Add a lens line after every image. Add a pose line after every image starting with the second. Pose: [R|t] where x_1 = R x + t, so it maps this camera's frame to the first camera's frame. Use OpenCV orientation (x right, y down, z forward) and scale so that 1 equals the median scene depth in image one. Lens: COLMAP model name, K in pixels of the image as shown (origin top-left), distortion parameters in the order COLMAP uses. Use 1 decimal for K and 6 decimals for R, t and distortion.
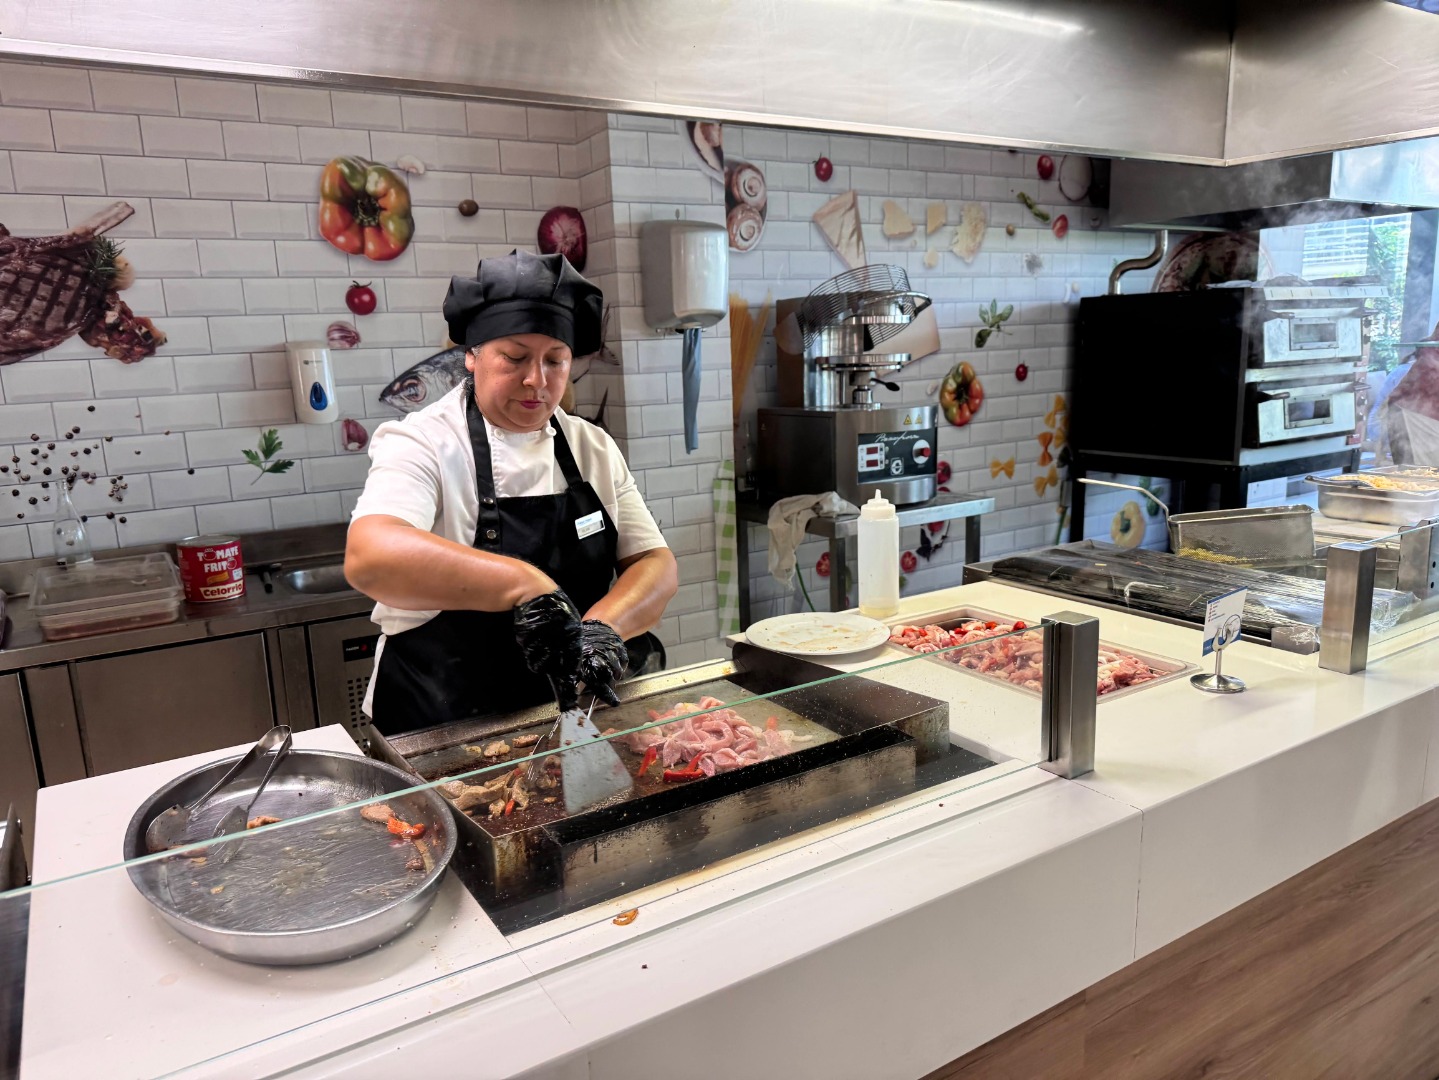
lens RADIAL K [[1028.3, 0, 728.7], [0, 1028.3, 545.8], [0, 0, 1]] dist [0.033757, -0.039145]
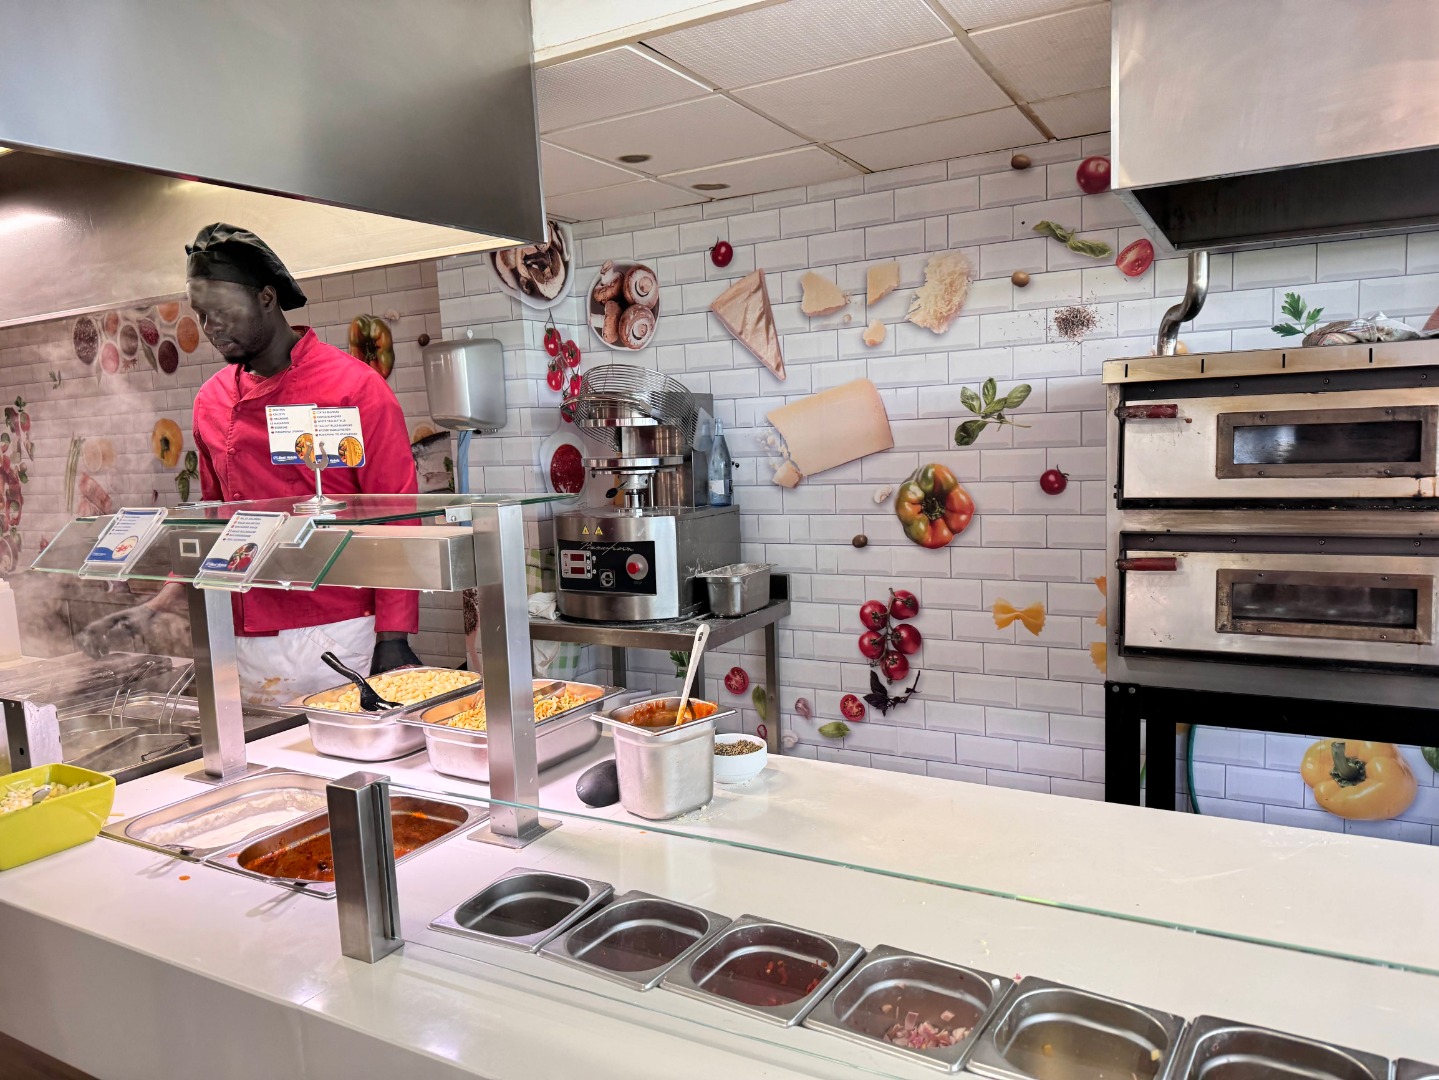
lens RADIAL K [[1028.3, 0, 733.2], [0, 1028.3, 531.7], [0, 0, 1]] dist [0.033757, -0.039145]
pose [[0.474584, 0.105821, -0.873826, 1.100587], [-0.148947, 0.988085, 0.038763, -0.184652], [0.867517, 0.111758, 0.484691, 0.696741]]
